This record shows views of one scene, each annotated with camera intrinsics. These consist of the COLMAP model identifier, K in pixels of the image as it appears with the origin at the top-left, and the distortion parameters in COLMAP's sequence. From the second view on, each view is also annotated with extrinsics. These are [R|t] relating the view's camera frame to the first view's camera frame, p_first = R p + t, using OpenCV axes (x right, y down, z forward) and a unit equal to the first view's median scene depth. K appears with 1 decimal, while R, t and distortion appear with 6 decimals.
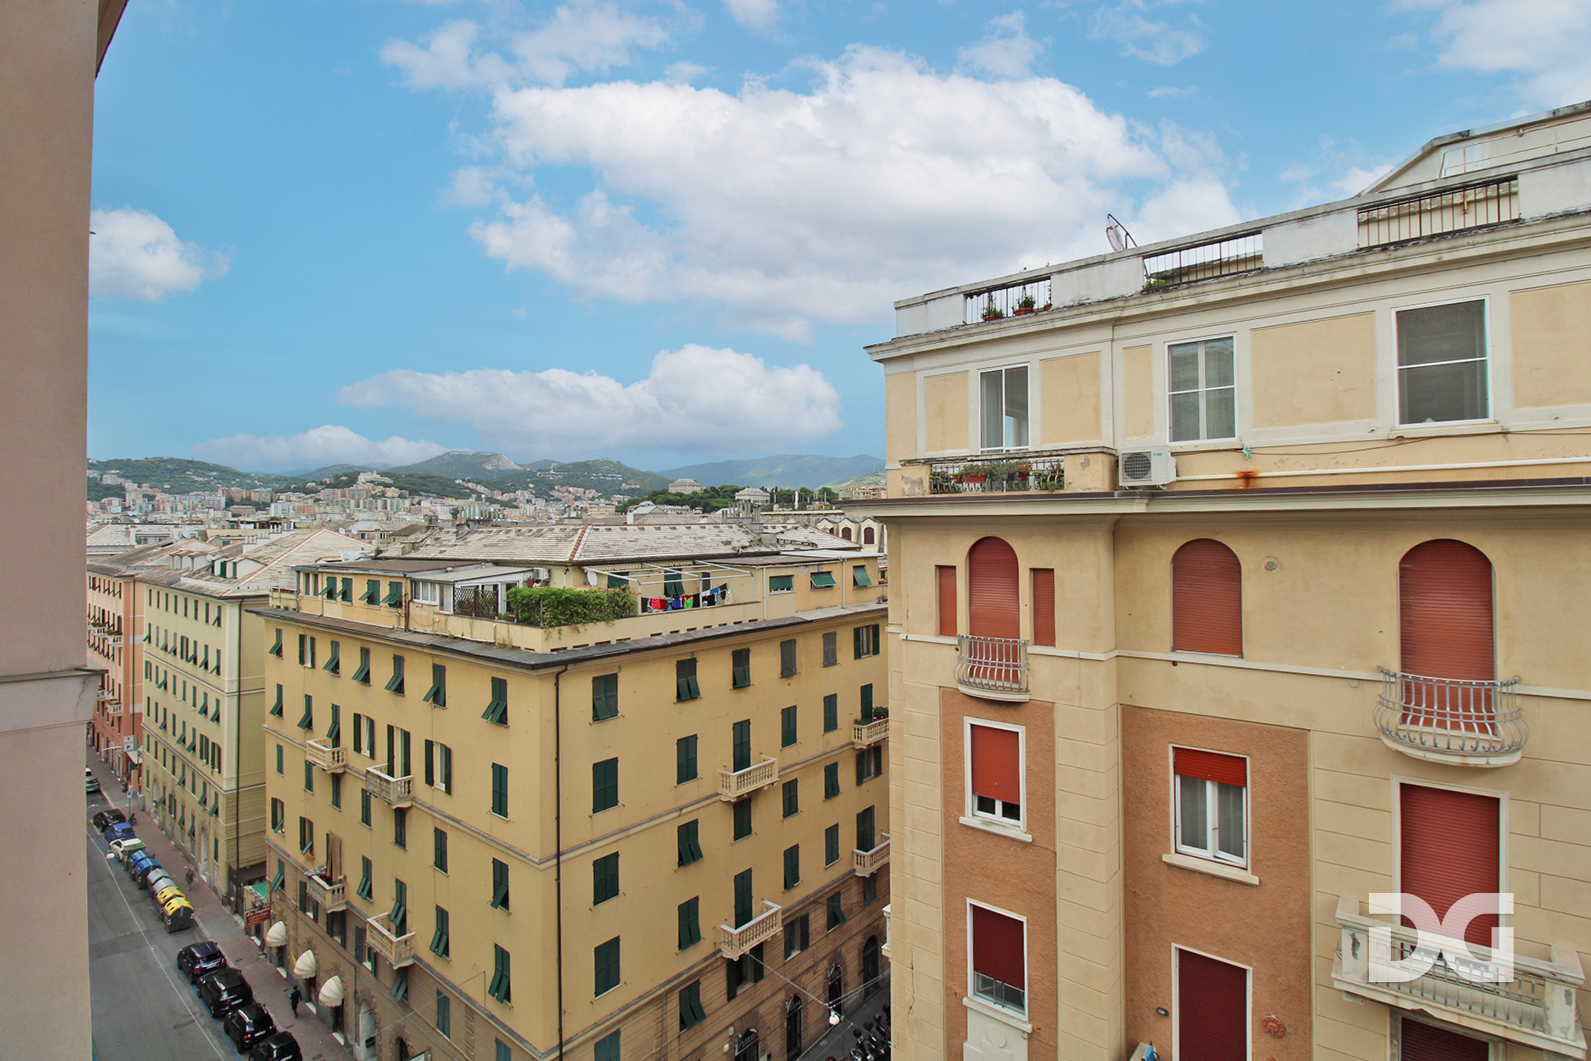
lens RADIAL K [[767.3, 0, 806.4], [0, 767.3, 517.8], [0, 0, 1]] dist [0.005367, -0.015779]
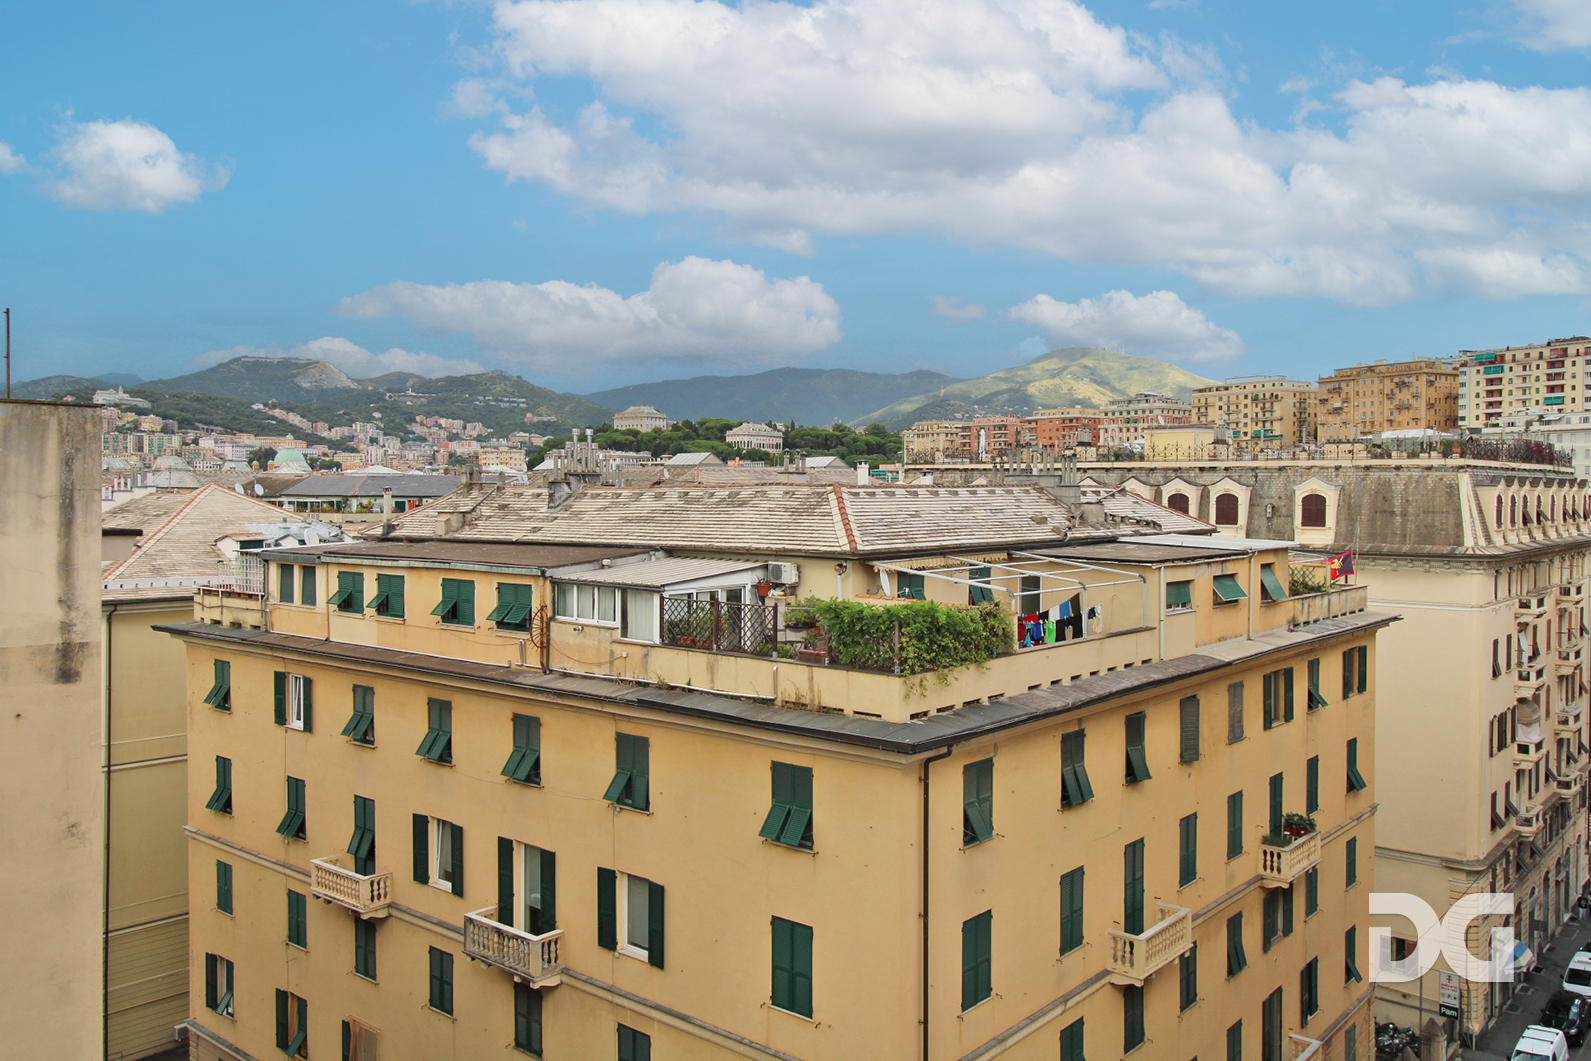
lens RADIAL K [[1271.6, 0, 807.6], [0, 1271.6, 514.4], [0, 0, 1]] dist [0.016041, -0.003290]
pose [[0.999791, 0.012318, -0.016335, -0.300132], [-0.011787, 0.999411, 0.032229, 0.000250], [0.016722, -0.032030, 0.999347, 0.075524]]
